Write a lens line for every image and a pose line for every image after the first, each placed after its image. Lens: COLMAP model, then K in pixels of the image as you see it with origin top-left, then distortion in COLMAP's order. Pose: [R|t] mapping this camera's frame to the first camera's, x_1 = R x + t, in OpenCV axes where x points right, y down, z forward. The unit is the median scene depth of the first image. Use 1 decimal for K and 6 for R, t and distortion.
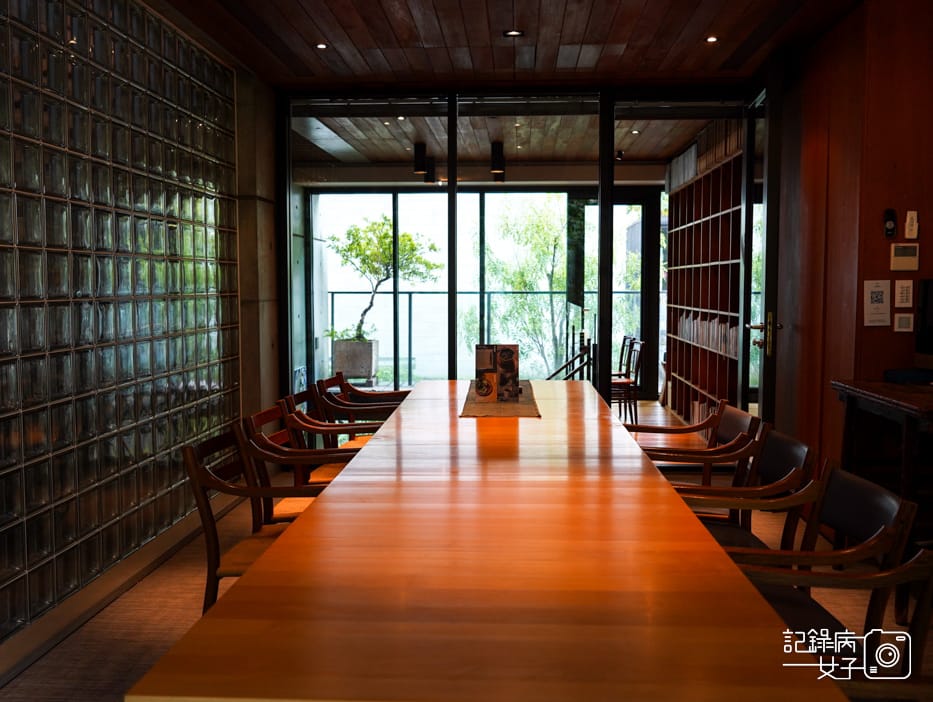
lens RADIAL K [[911.9, 0, 466.5], [0, 911.9, 351.0], [0, 0, 1]] dist [-0.006292, 0.003160]
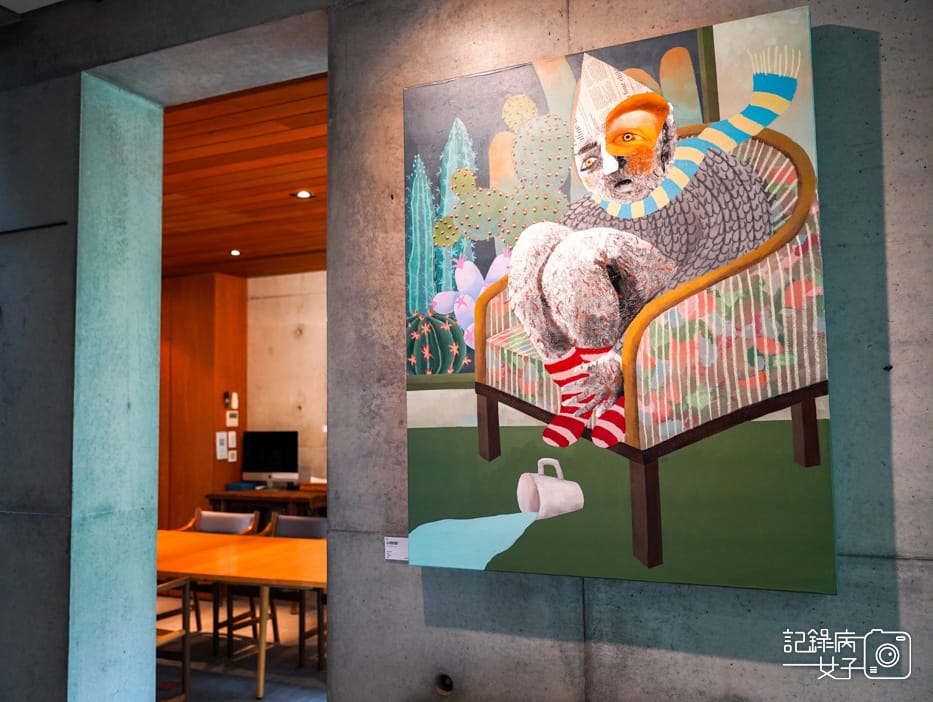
lens RADIAL K [[823.3, 0, 466.5], [0, 823.3, 351.0], [0, 0, 1]] dist [-0.028283, 0.040728]
pose [[0.367230, 0.061752, 0.928078, -0.842071], [0.084092, 0.991503, -0.099246, -0.036976], [-0.926321, 0.114490, 0.358917, -0.011157]]
